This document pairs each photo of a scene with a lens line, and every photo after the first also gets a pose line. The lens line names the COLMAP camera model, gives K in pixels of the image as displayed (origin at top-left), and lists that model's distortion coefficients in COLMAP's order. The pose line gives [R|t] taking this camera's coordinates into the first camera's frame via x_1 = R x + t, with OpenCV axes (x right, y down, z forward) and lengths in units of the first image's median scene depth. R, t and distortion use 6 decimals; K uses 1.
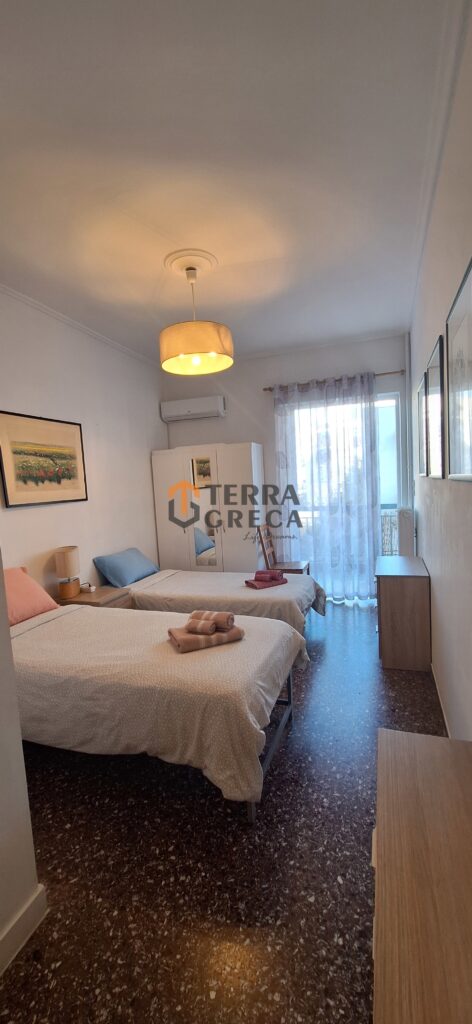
lens RADIAL K [[409.6, 0, 237.1], [0, 409.6, 513.6], [0, 0, 1]] dist [-0.006005, 0.001141]
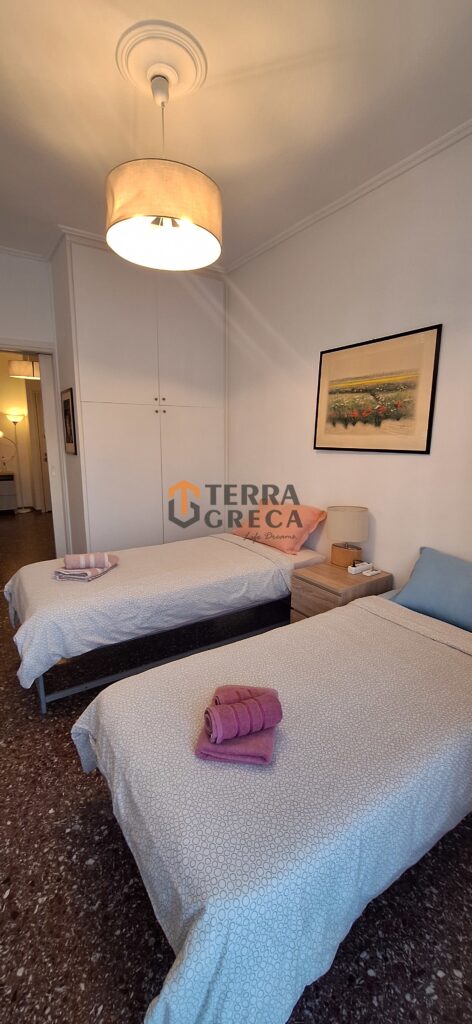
lens RADIAL K [[409.6, 0, 233.4], [0, 409.6, 516.2], [0, 0, 1]] dist [-0.006005, 0.001141]
pose [[-0.598410, 0.199276, -0.776012, 0.360337], [-0.038706, 0.960253, 0.276435, -0.116748], [0.800255, 0.195457, -0.566912, 1.298059]]
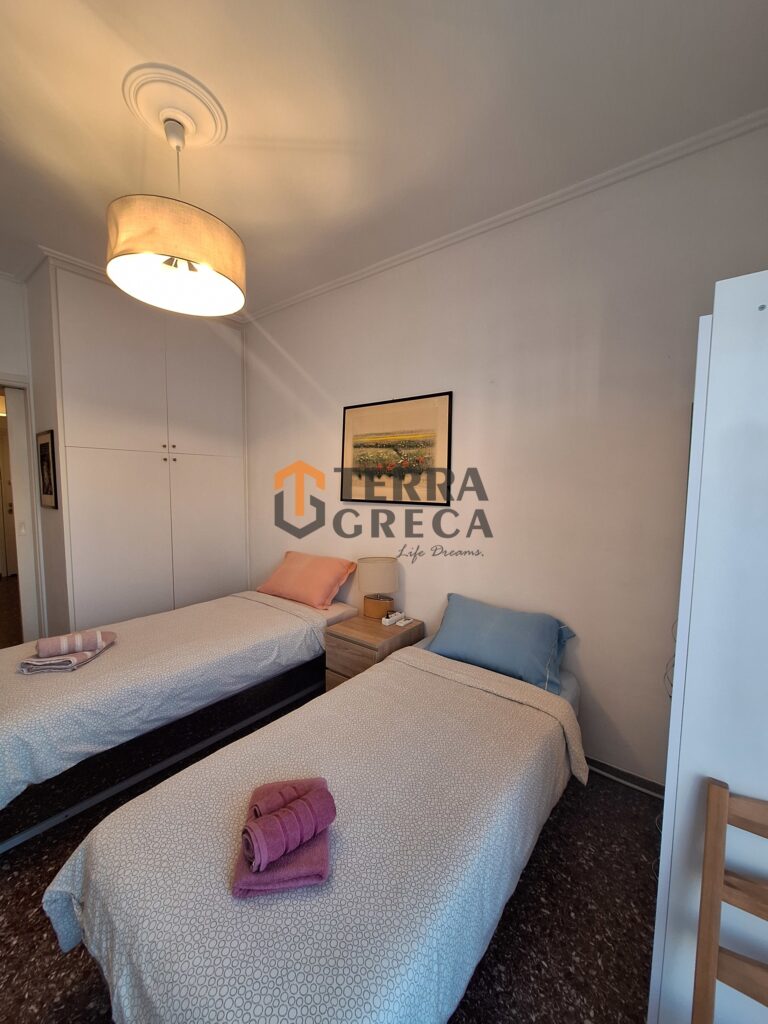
lens RADIAL K [[402.5, 0, 378.6], [0, 402.5, 513.1], [0, 0, 1]] dist [-0.003405, 0.000268]
pose [[-0.318572, 0.121525, -0.940076, 0.337779], [-0.068947, 0.986150, 0.150846, -0.128912], [0.945388, 0.112871, -0.305781, 1.252577]]
